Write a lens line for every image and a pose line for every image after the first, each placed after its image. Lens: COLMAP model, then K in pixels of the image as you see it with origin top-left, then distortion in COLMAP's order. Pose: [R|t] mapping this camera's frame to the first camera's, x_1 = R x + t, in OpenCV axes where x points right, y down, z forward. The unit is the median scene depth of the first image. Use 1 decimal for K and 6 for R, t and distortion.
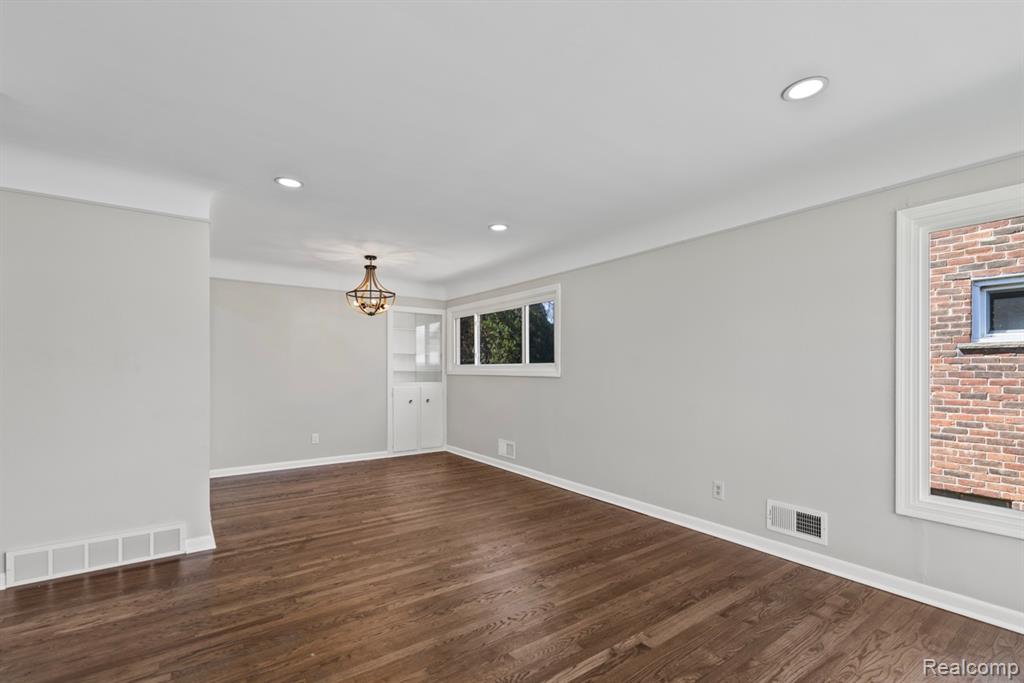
lens RADIAL K [[457.0, 0, 512.5], [0, 457.0, 370.9], [0, 0, 1]] dist [0.001879, 0.000298]
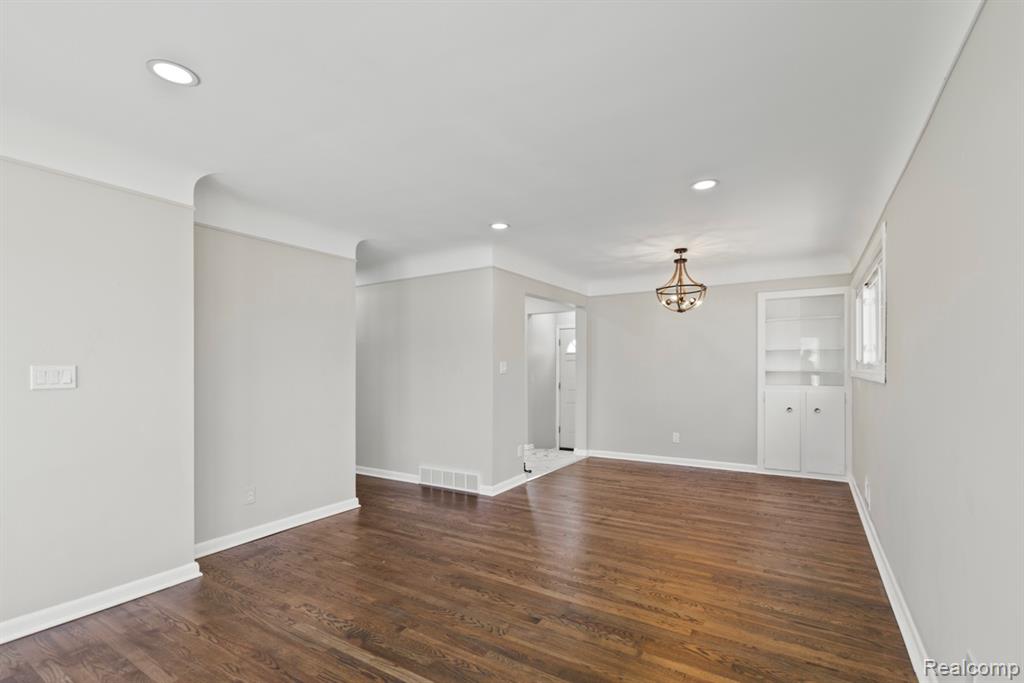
lens RADIAL K [[465.9, 0, 513.4], [0, 465.9, 369.9], [0, 0, 1]] dist [-0.001480, -0.000003]
pose [[0.385355, 0.000488, -0.922768, 0.571460], [-0.000960, 1.000000, 0.000128, -0.002709], [0.922768, 0.000836, 0.385355, 0.408724]]
